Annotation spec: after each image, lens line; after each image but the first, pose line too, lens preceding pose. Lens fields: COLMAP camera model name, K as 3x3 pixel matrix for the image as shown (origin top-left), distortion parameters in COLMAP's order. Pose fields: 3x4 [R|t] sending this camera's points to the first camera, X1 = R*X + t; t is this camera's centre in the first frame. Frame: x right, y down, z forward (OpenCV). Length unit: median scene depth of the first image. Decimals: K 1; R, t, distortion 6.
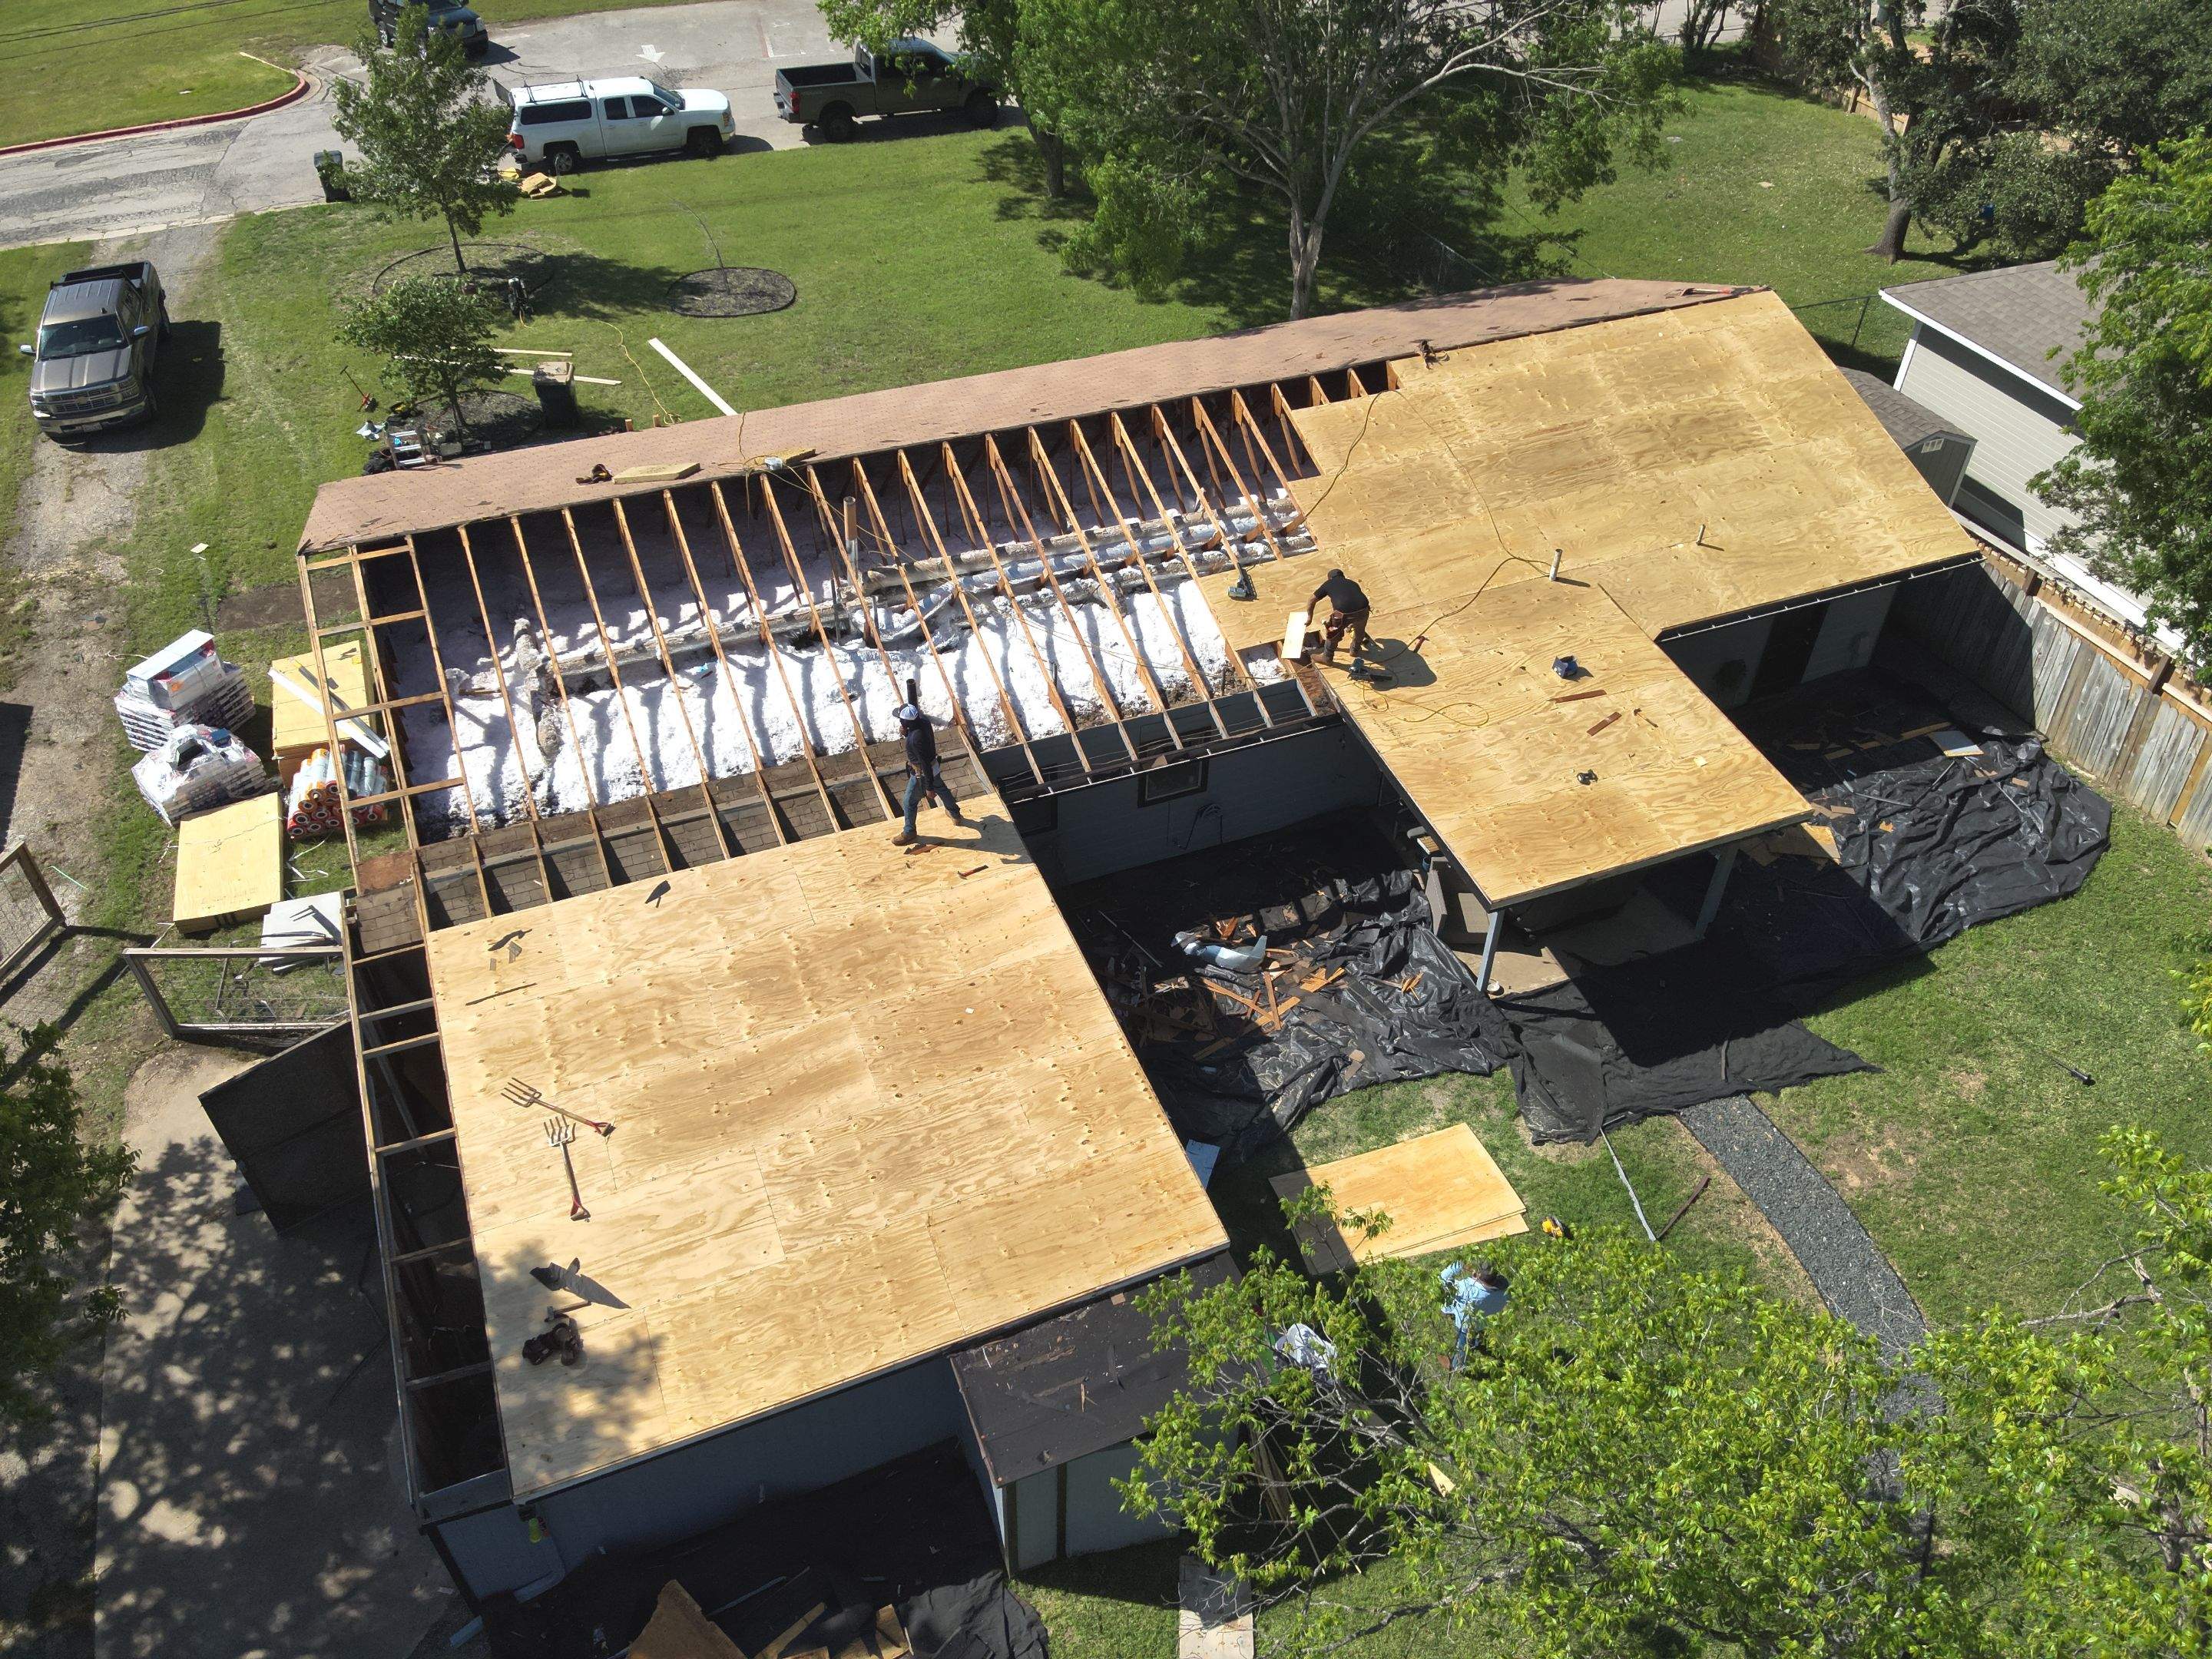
lens RADIAL K [[1601.3, 0, 1096.2], [0, 1601.3, 840.2], [0, 0, 1]] dist [0.085376, -0.168244]
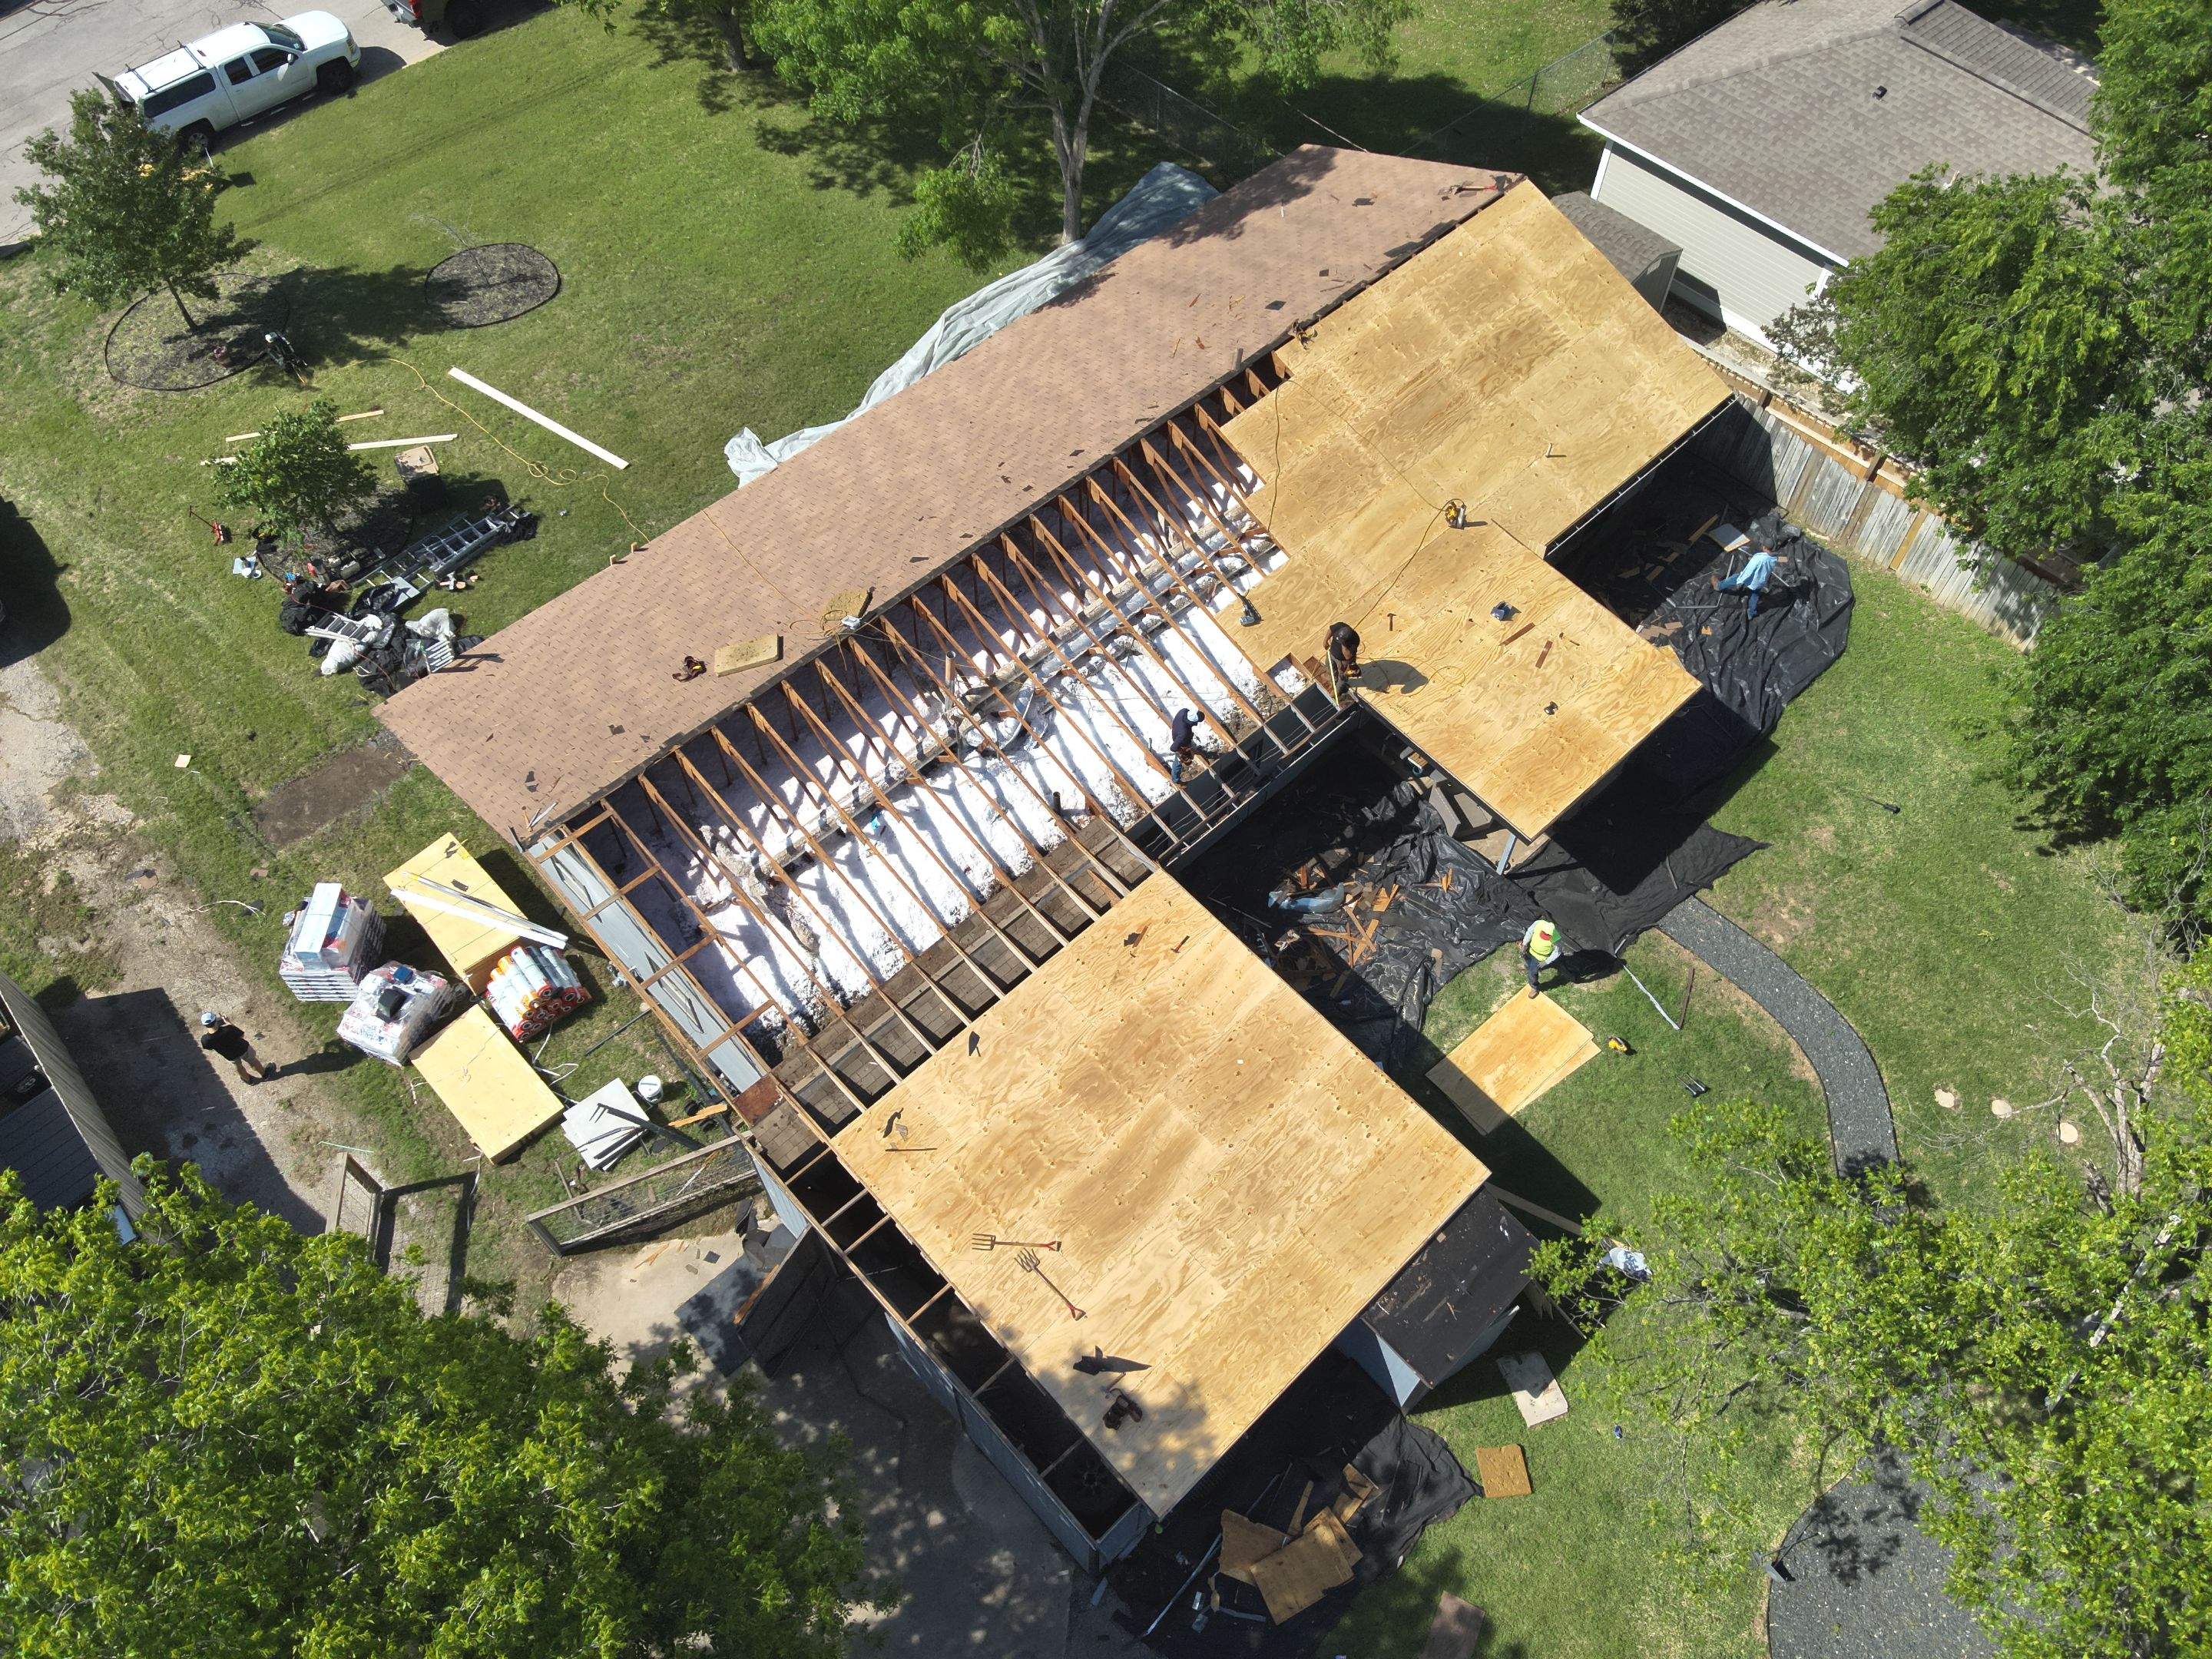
lens RADIAL K [[1601.3, 0, 1095.9], [0, 1601.3, 839.2], [0, 0, 1]] dist [0.085376, -0.168244]
pose [[0.931129, -0.307732, 0.195705, -0.323349], [0.245767, 0.925962, 0.286692, -0.393123], [-0.269440, -0.218849, 0.937820, -0.162780]]
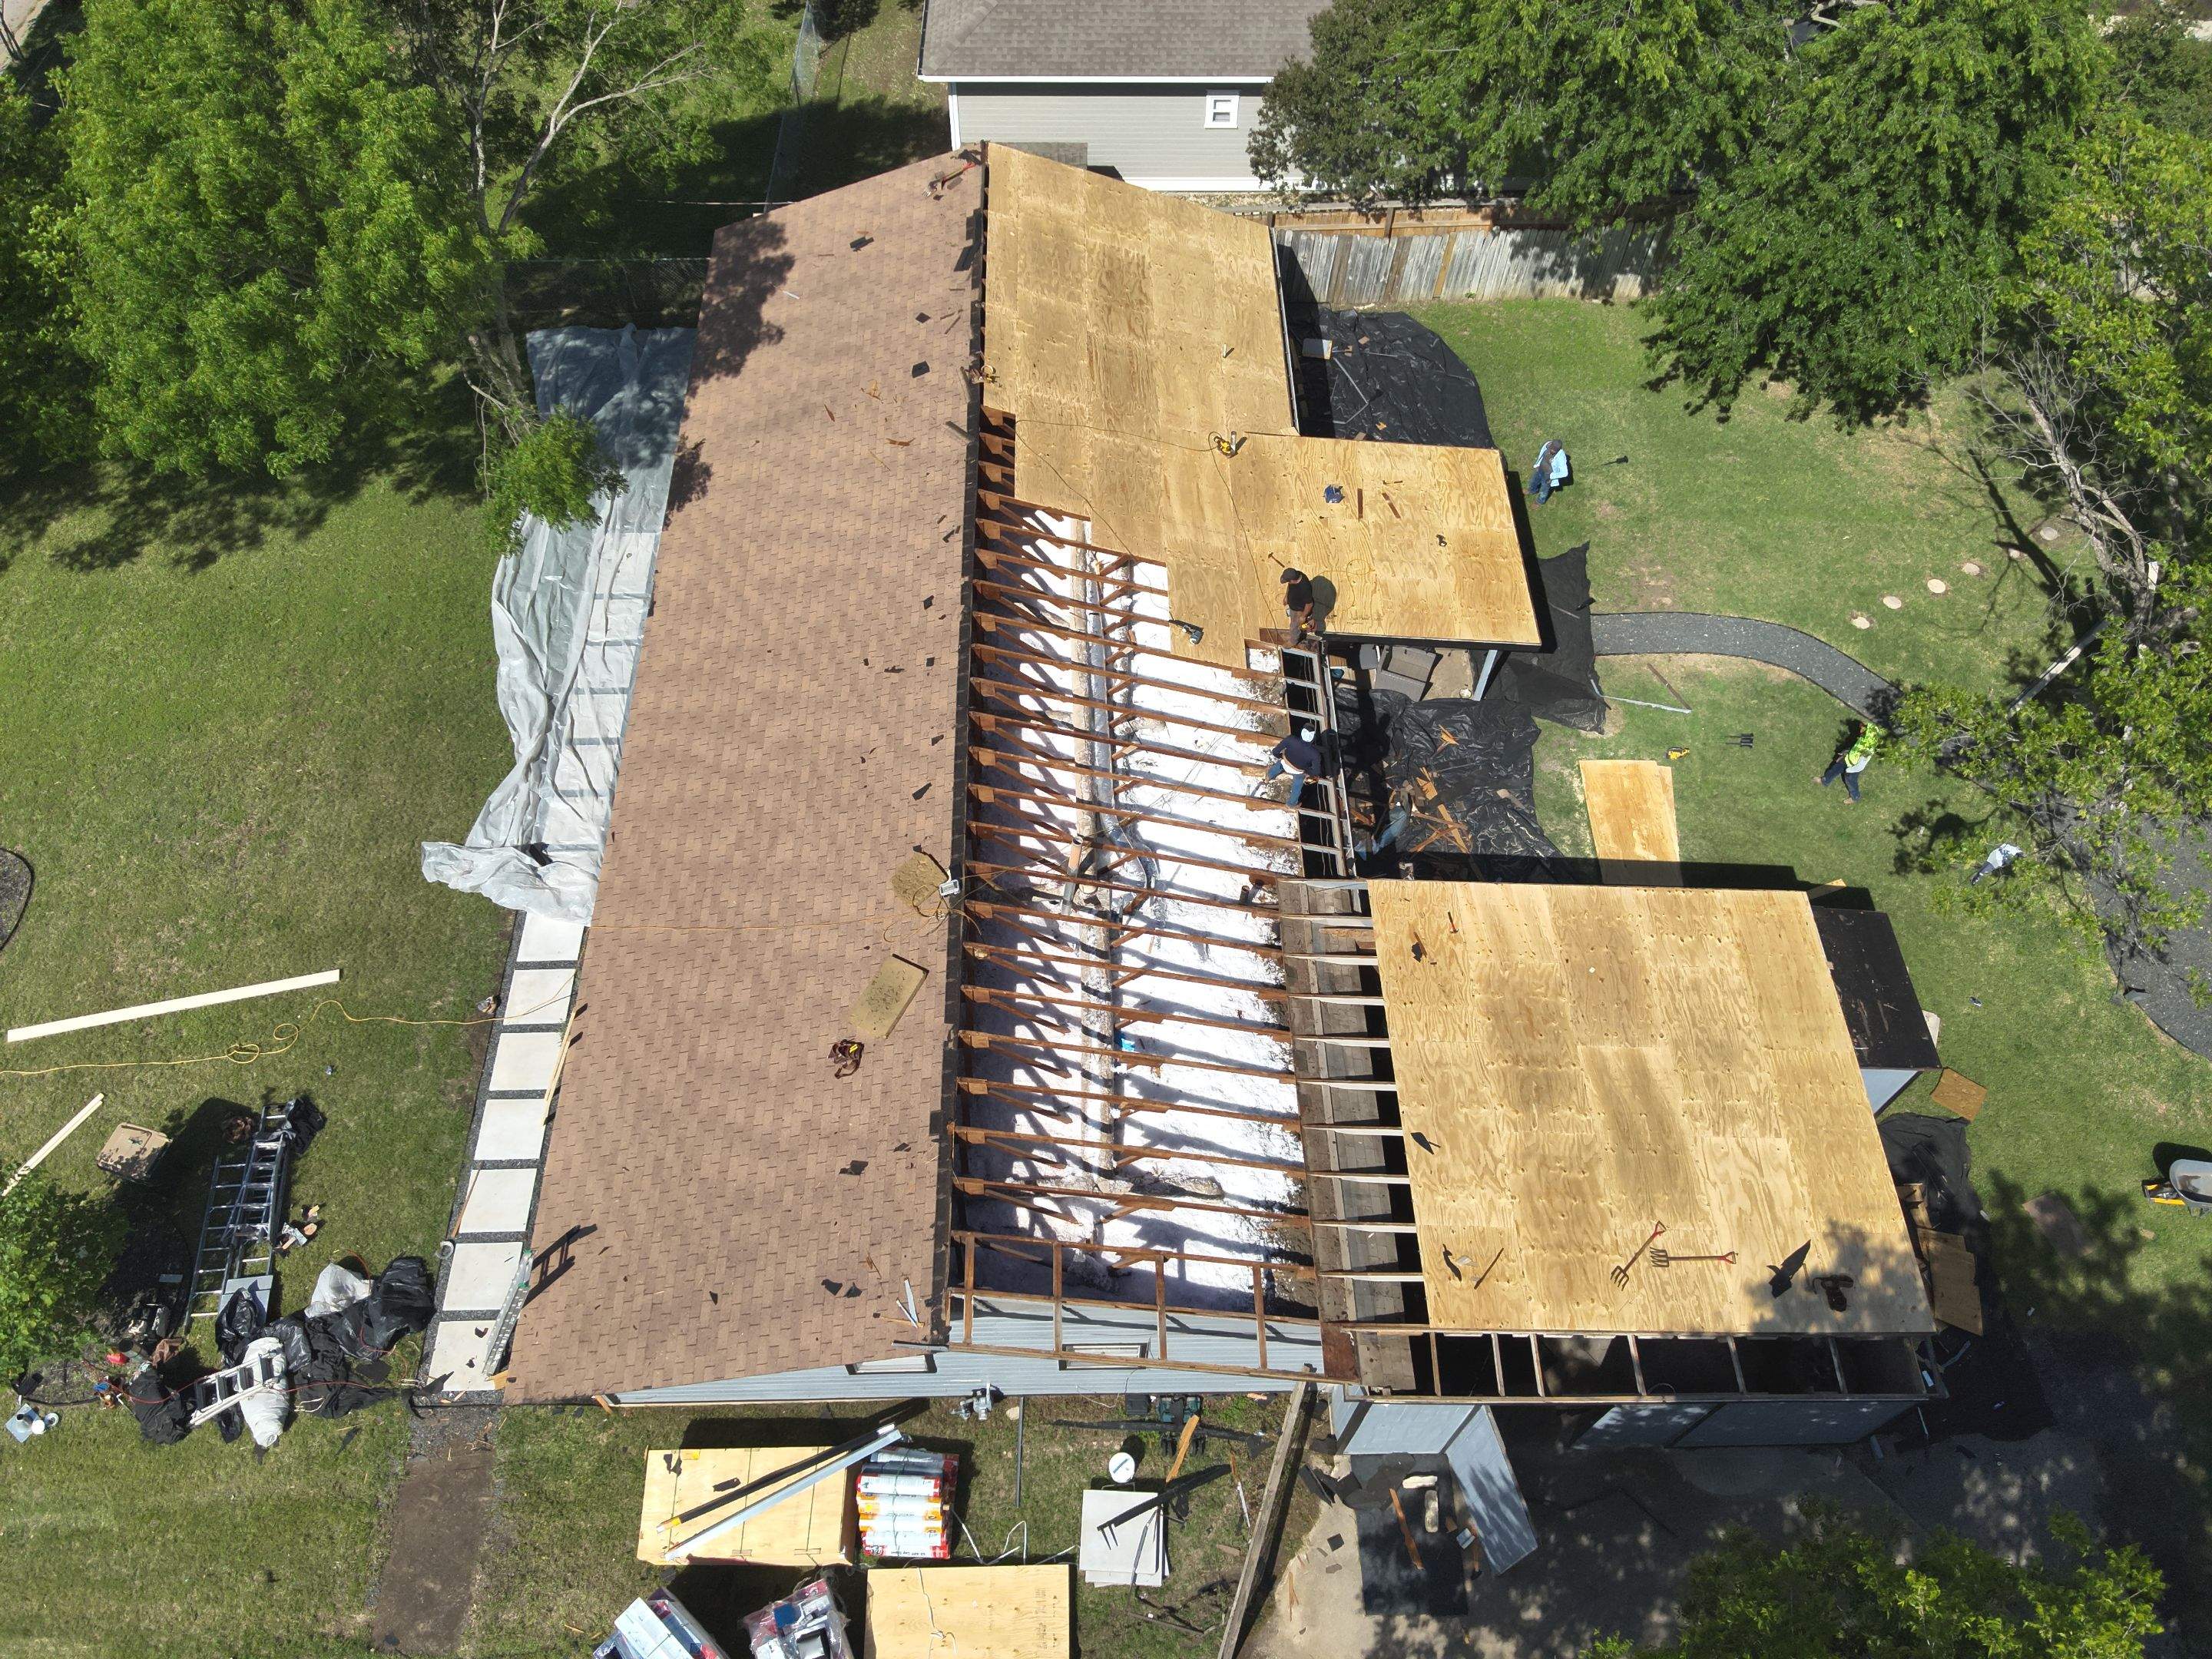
lens RADIAL K [[1601.3, 0, 1090.7], [0, 1601.3, 833.4], [0, 0, 1]] dist [0.085376, -0.168244]
pose [[0.363671, -0.778789, 0.511107, -0.670355], [0.615818, 0.612675, 0.495375, -0.716857], [-0.698936, 0.134595, 0.702405, 0.262354]]
